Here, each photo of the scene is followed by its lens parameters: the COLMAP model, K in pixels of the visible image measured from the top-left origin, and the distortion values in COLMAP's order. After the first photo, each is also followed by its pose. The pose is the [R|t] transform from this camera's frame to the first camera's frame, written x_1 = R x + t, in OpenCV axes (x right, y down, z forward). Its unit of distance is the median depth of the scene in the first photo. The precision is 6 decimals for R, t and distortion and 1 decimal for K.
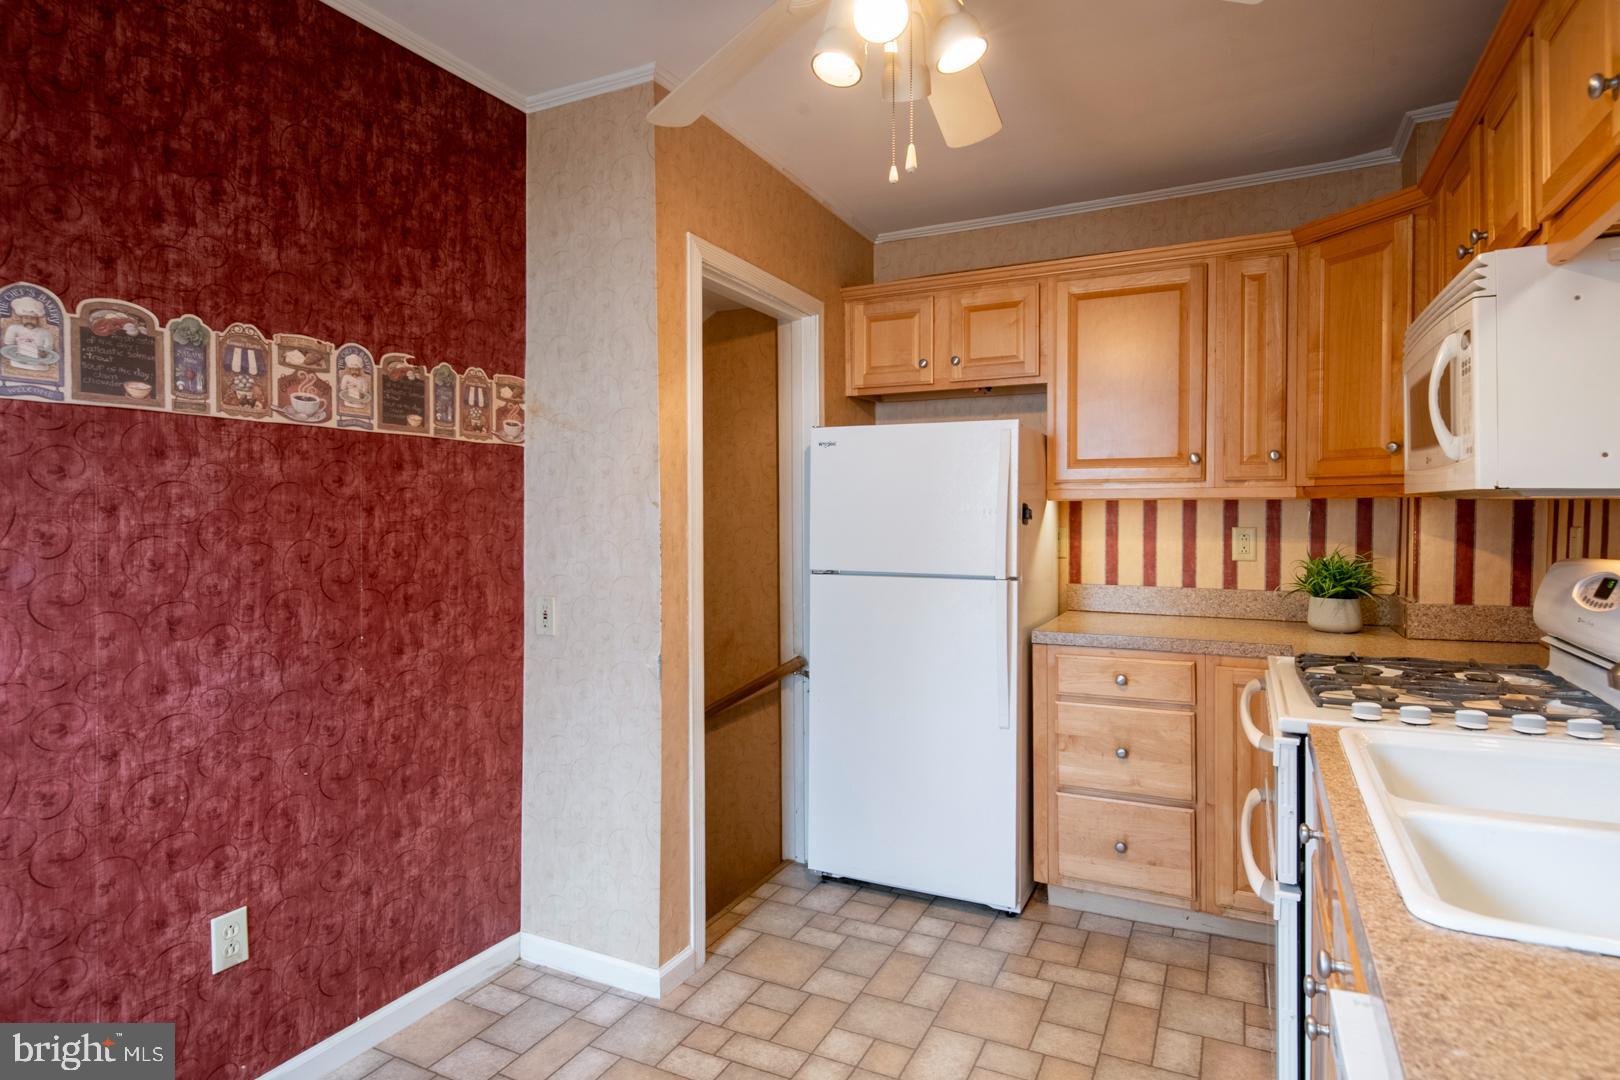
lens RADIAL K [[880.6, 0, 781.6], [0, 880.6, 519.4], [0, 0, 1]] dist [0.002148, -0.001661]
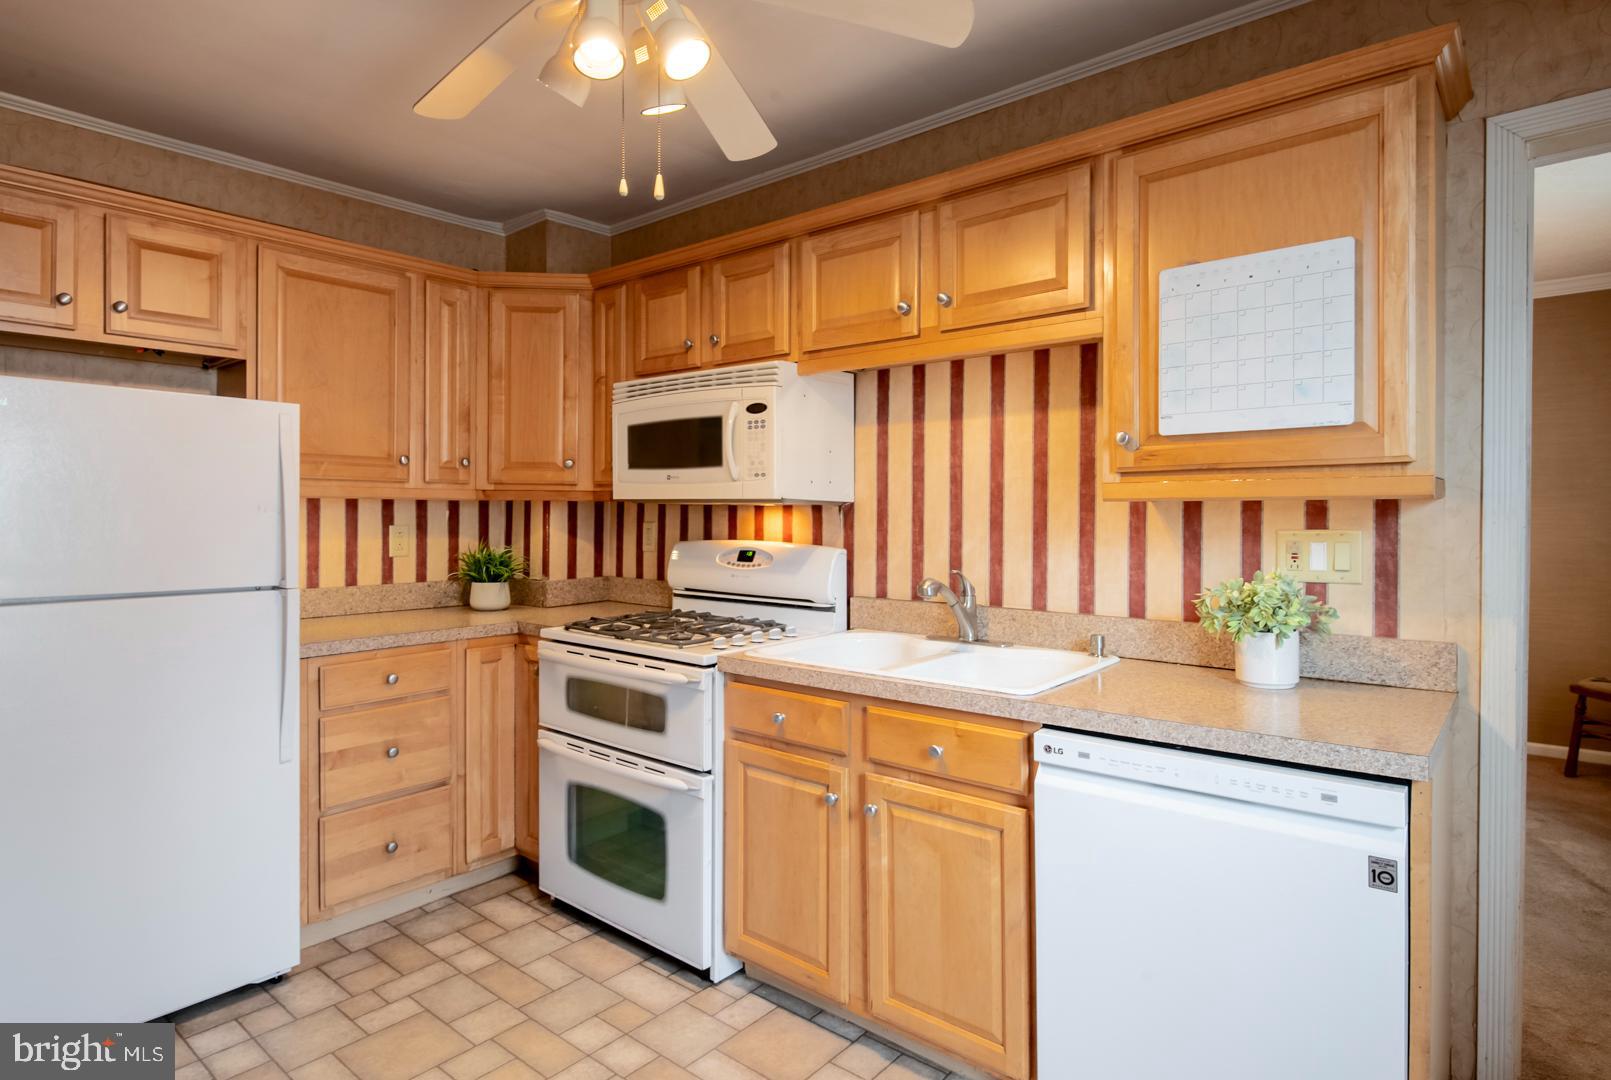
lens RADIAL K [[884.5, 0, 807.8], [0, 884.5, 515.0], [0, 0, 1]] dist [0.001678, -0.000392]
pose [[0.224556, 0.000575, 0.974461, -0.478838], [0.004157, 0.999990, -0.001548, -0.000022], [-0.974452, 0.004398, 0.224552, 0.310570]]
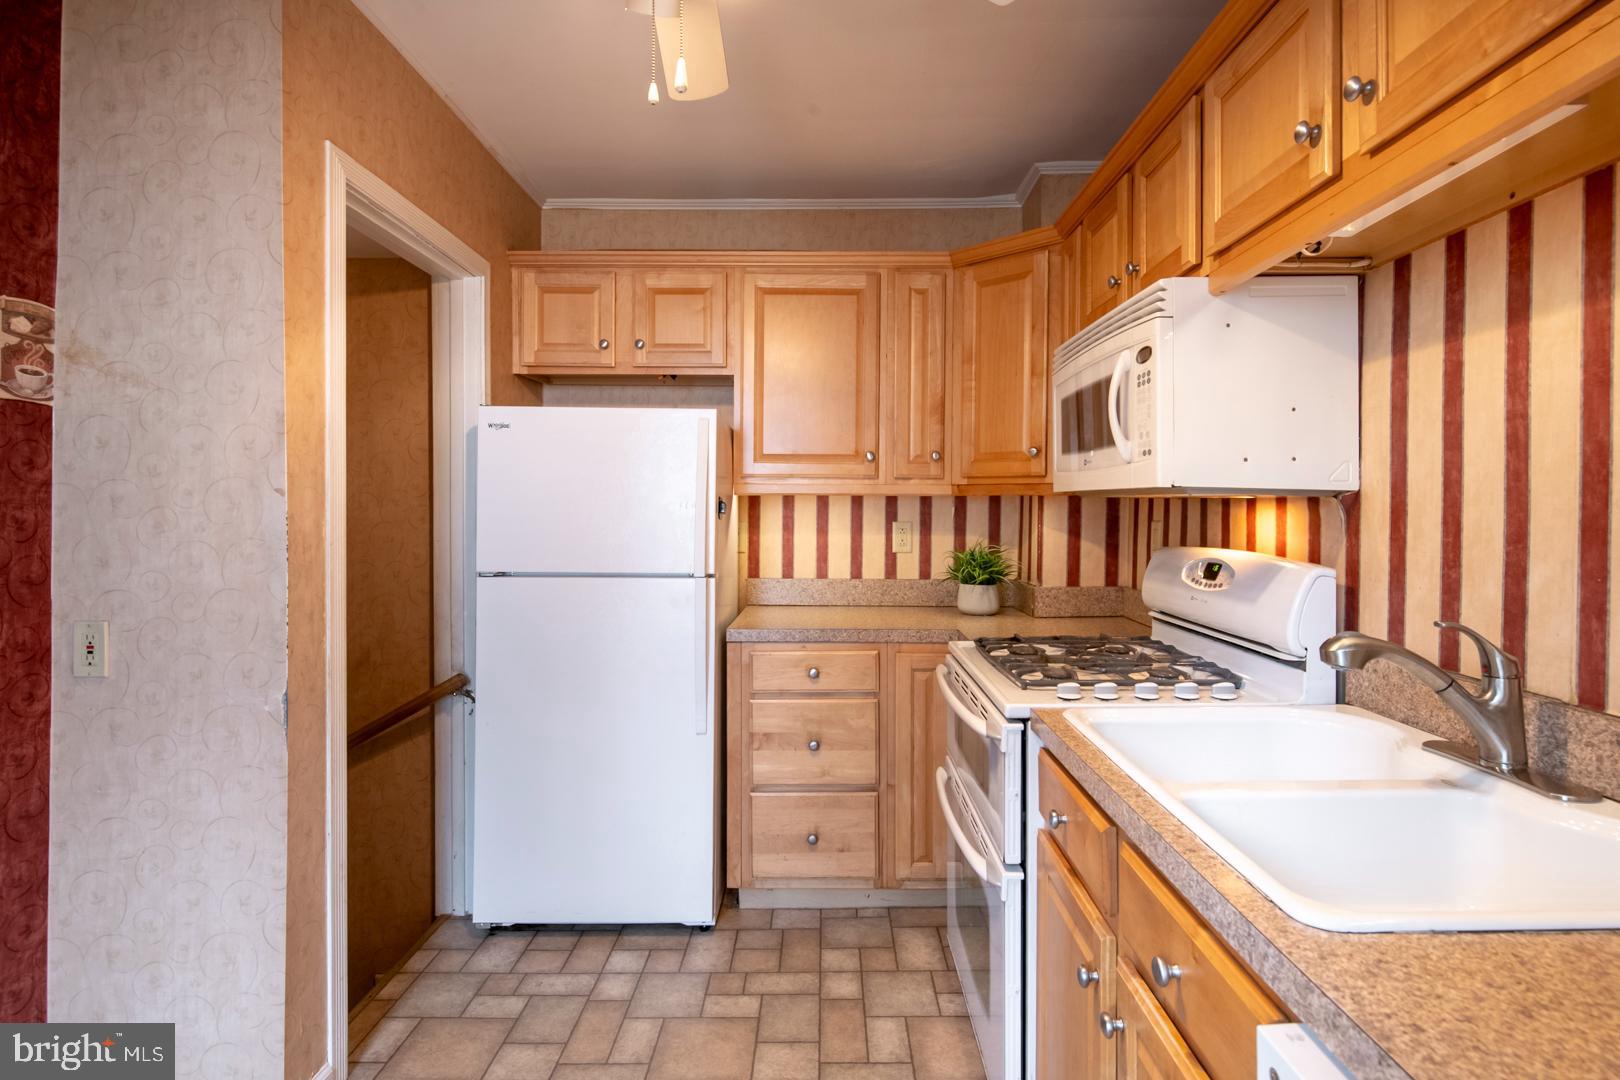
lens RADIAL K [[855.3, 0, 813.1], [0, 855.3, 511.7], [0, 0, 1]] dist [0.001581, -0.007856]
pose [[0.892611, 0.004092, 0.450808, -0.055875], [-0.002465, 0.999988, -0.004196, 0.001629], [-0.450820, 0.002635, 0.892611, 0.124164]]
